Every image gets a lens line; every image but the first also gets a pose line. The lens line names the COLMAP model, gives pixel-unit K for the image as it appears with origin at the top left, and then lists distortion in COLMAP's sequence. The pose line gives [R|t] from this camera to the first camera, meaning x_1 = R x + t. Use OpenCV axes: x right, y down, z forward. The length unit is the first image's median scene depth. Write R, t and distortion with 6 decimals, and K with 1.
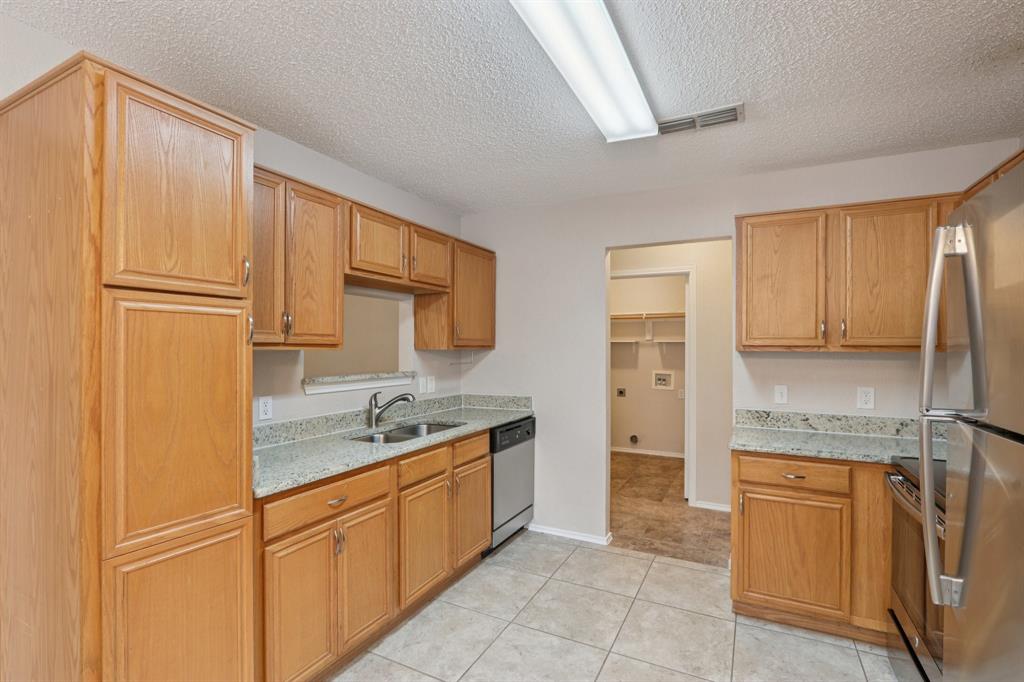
lens RADIAL K [[474.1, 0, 516.7], [0, 474.1, 342.5], [0, 0, 1]] dist [-0.011774, 0.000968]
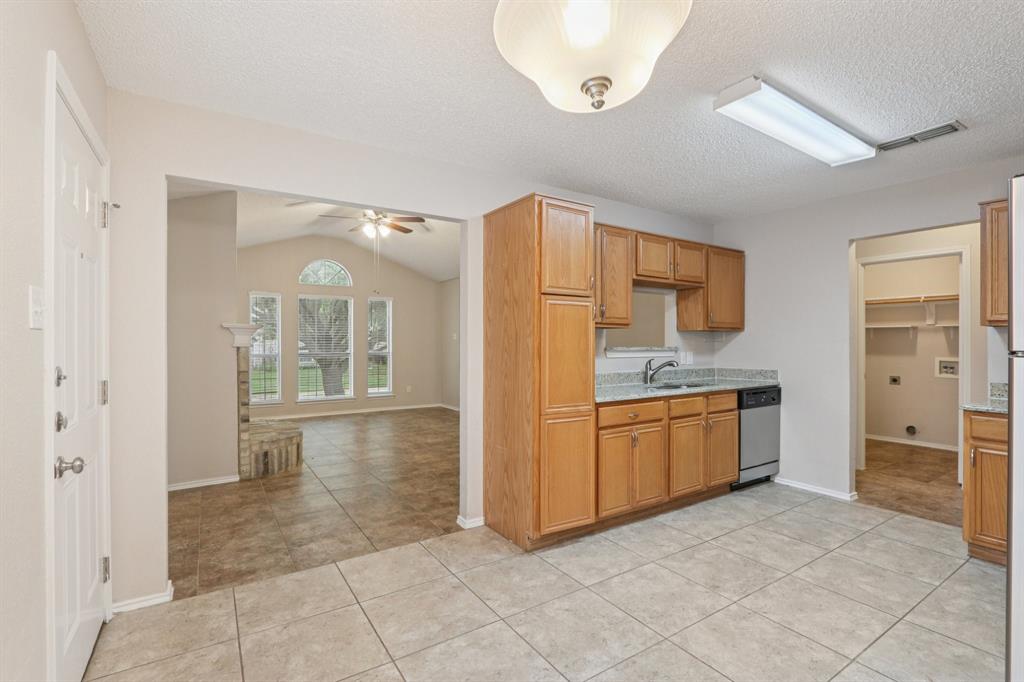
lens RADIAL K [[474.1, 0, 516.7], [0, 474.1, 342.5], [0, 0, 1]] dist [-0.011774, 0.000968]
pose [[0.868351, 0.001544, -0.495947, 0.062989], [0.003248, 0.999956, 0.008799, 0.039717], [0.495939, -0.009252, 0.868308, -0.443817]]
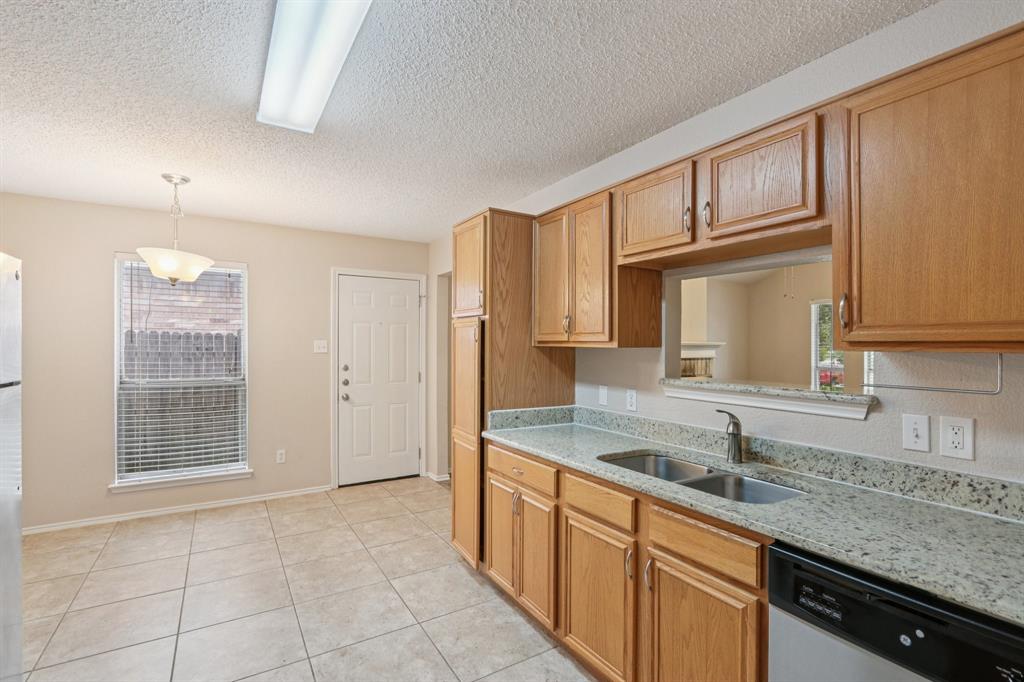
lens RADIAL K [[481.5, 0, 519.2], [0, 481.5, 341.8], [0, 0, 1]] dist [-0.011249, -0.000627]
pose [[-0.520609, -0.005876, -0.853775, 0.451085], [0.002928, 0.999958, -0.008667, 0.009553], [0.853790, -0.007012, -0.520570, 1.092829]]
